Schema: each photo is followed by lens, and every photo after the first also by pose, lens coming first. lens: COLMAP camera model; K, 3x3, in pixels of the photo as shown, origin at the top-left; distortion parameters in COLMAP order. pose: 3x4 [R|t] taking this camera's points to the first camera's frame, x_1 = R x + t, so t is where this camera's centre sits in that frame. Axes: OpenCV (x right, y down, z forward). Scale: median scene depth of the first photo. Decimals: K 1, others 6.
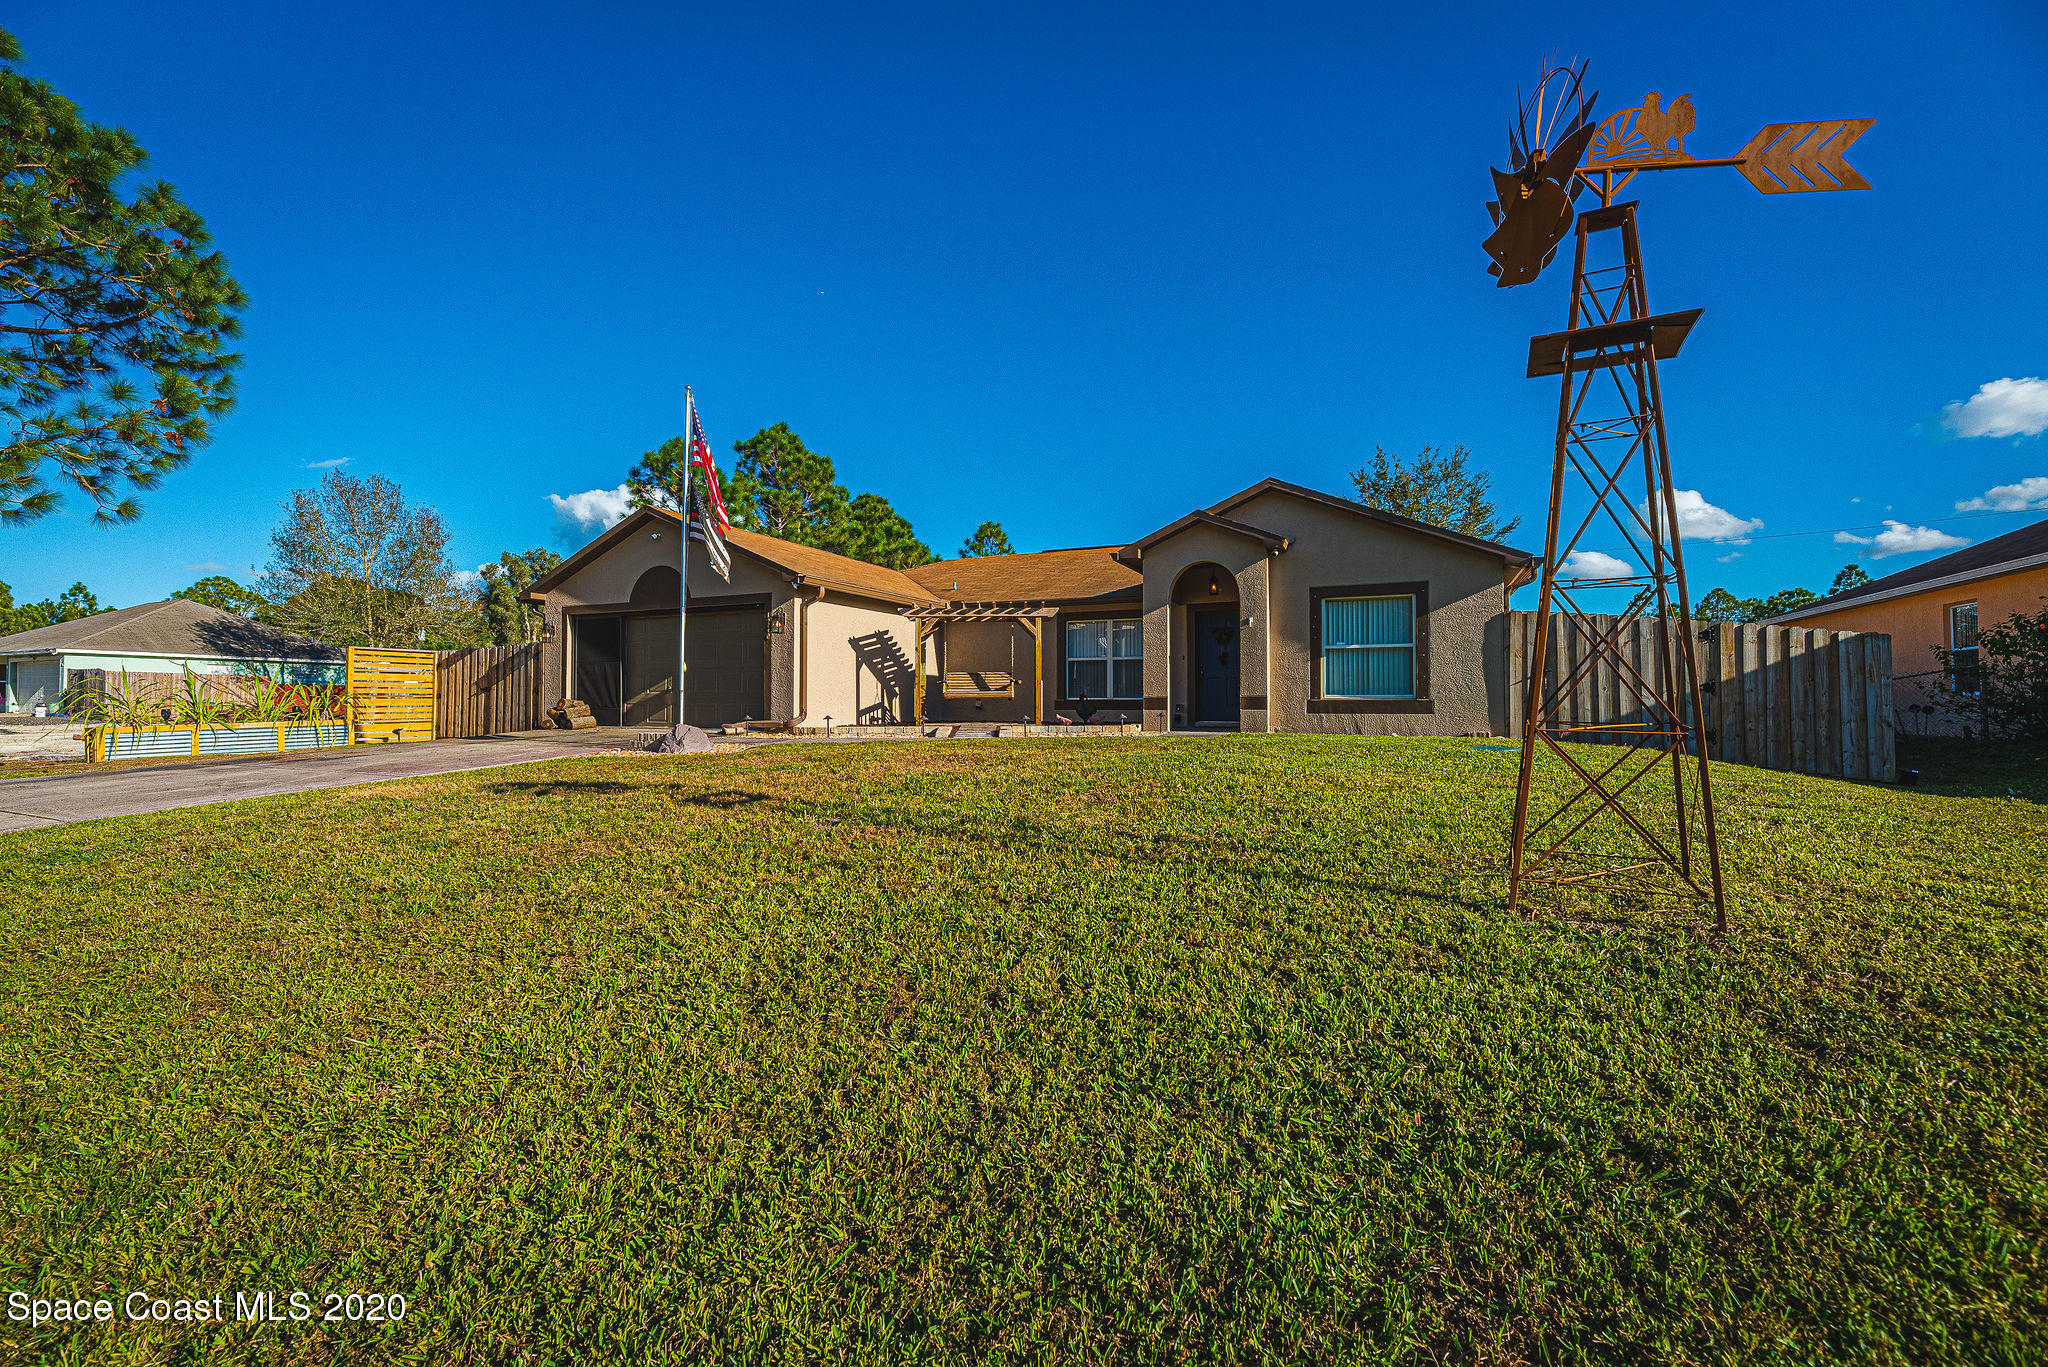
lens RADIAL K [[833.6, 0, 1021.4], [0, 833.6, 686.9], [0, 0, 1]] dist [-0.001122, 0.000295]
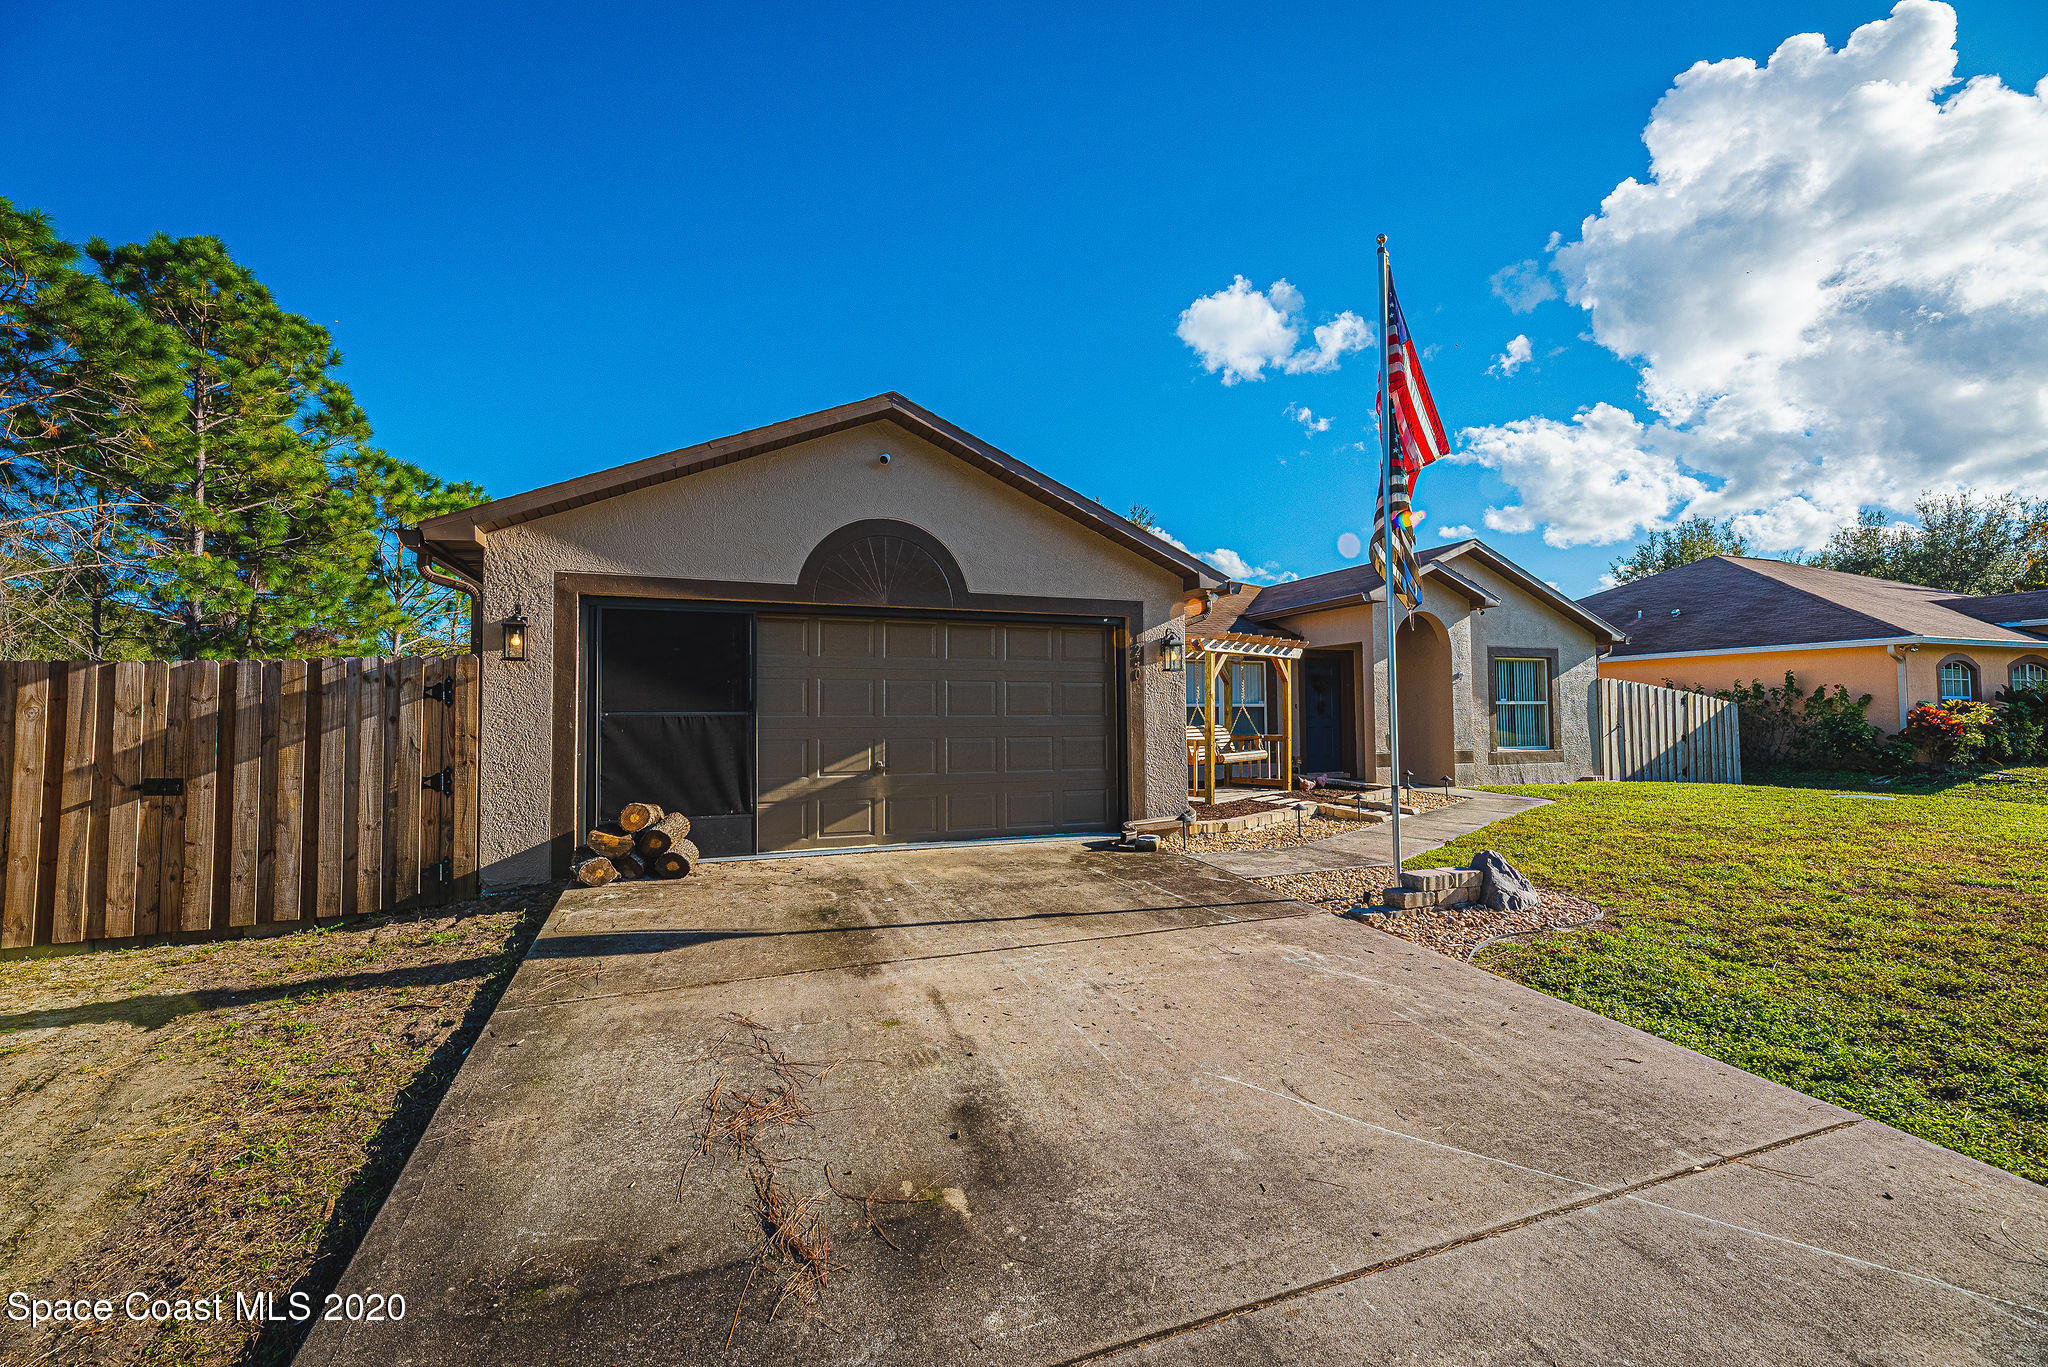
lens RADIAL K [[838.7, 0, 1016.9], [0, 838.7, 689.5], [0, 0, 1]] dist [-0.000005, -0.000004]
pose [[0.696779, 0.018492, 0.717048, -0.746358], [-0.004281, 0.999757, -0.021623, -0.034707], [-0.717273, 0.011996, 0.696688, 0.611307]]
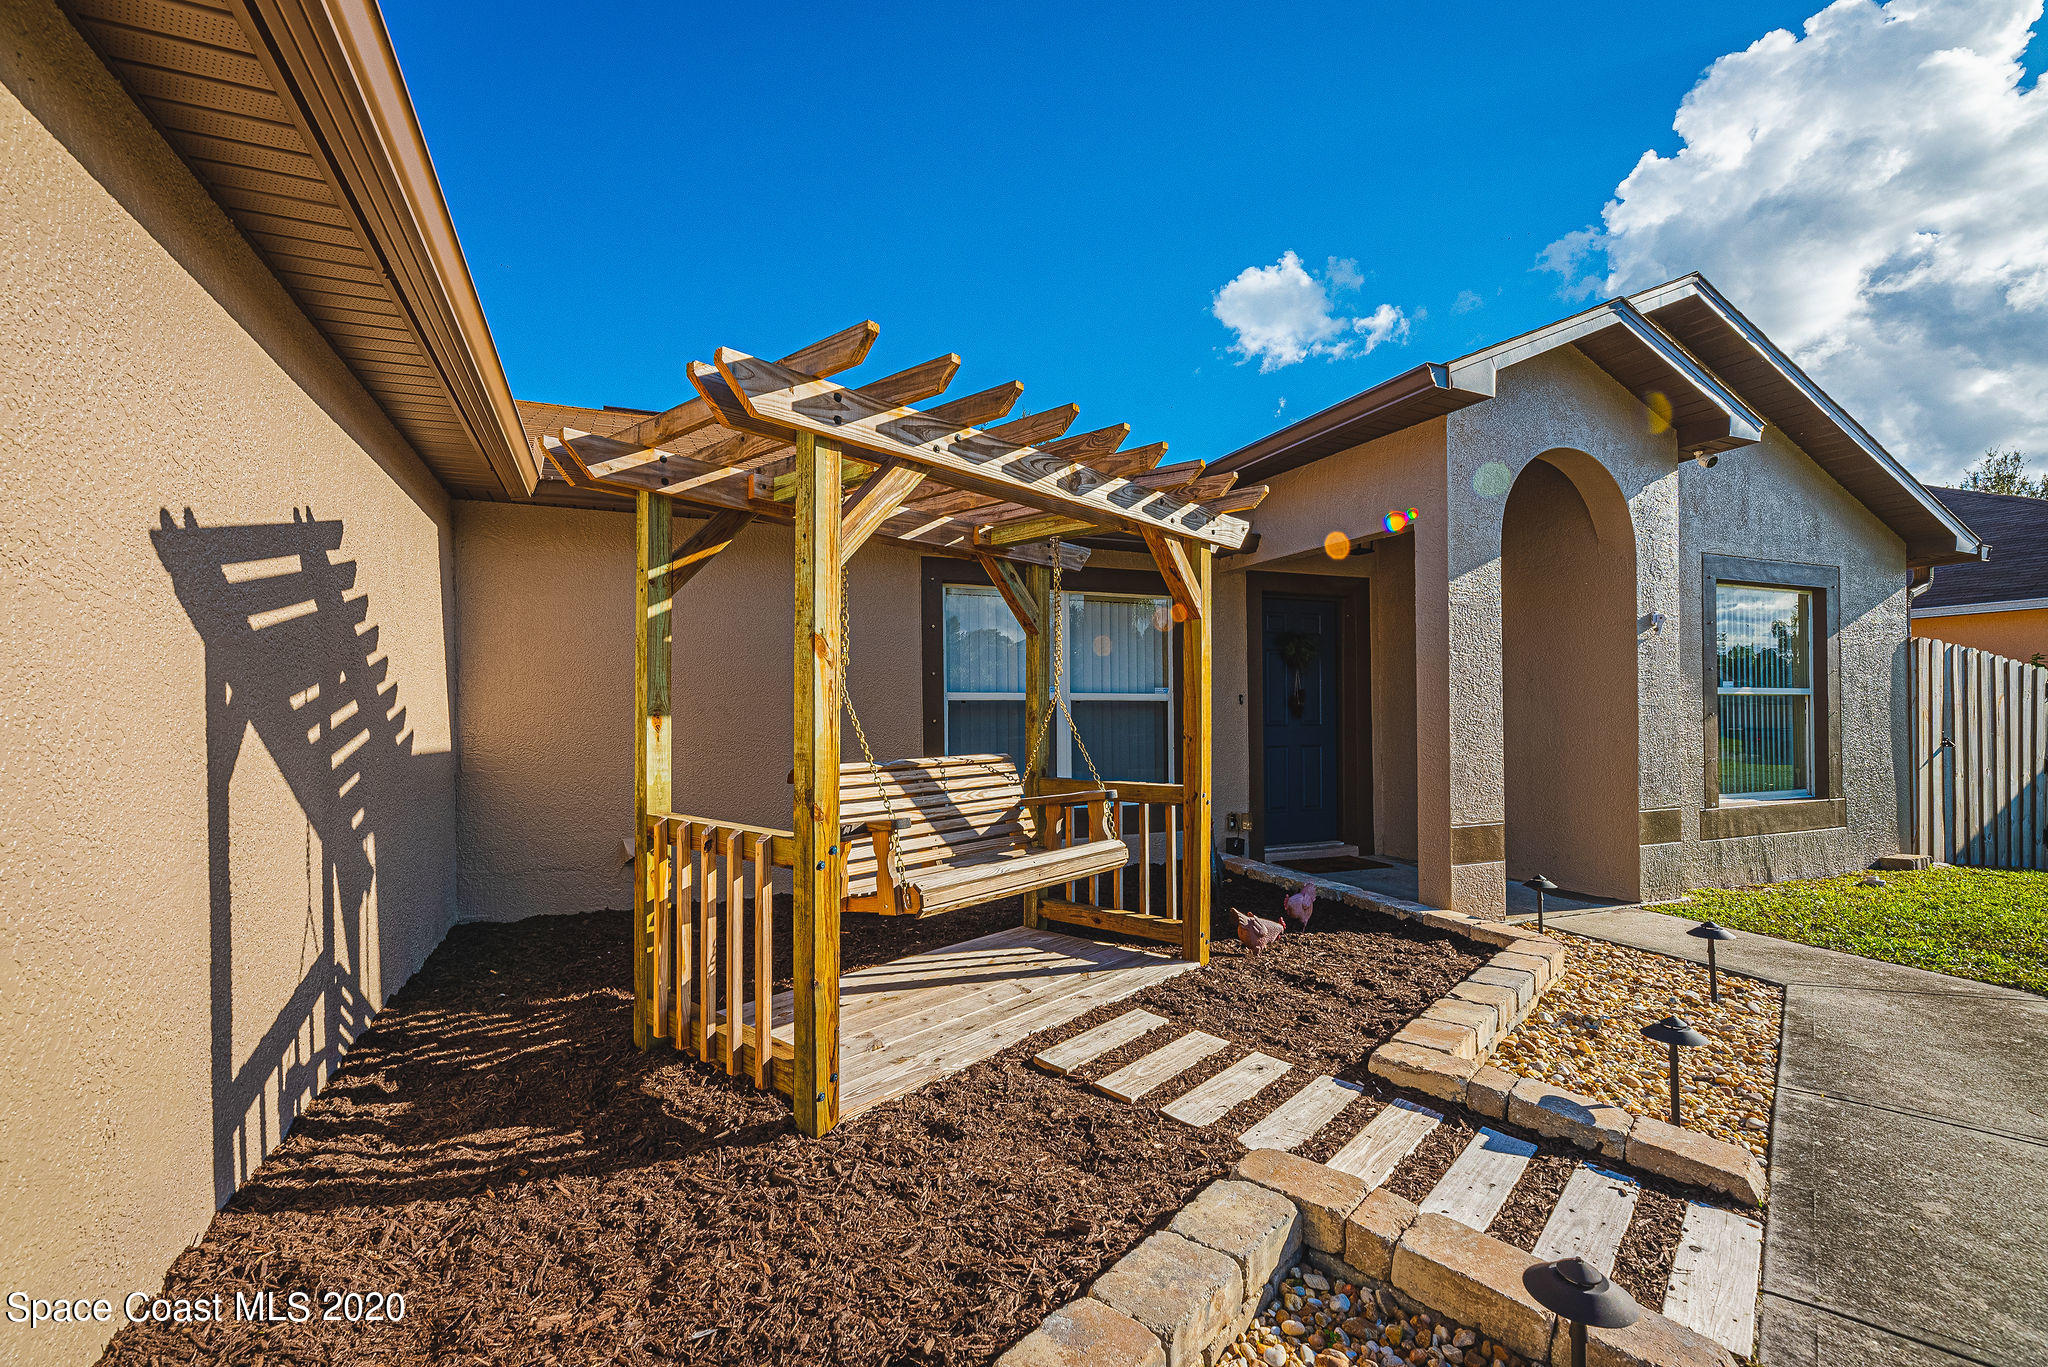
lens RADIAL K [[879.1, 0, 985.6], [0, 879.1, 710.2], [0, 0, 1]] dist [0.000245, -0.000042]
pose [[0.684230, 0.000797, 0.729266, -0.221907], [-0.004931, 0.999982, 0.003533, -0.033098], [-0.729249, -0.006013, 0.684222, 0.853198]]
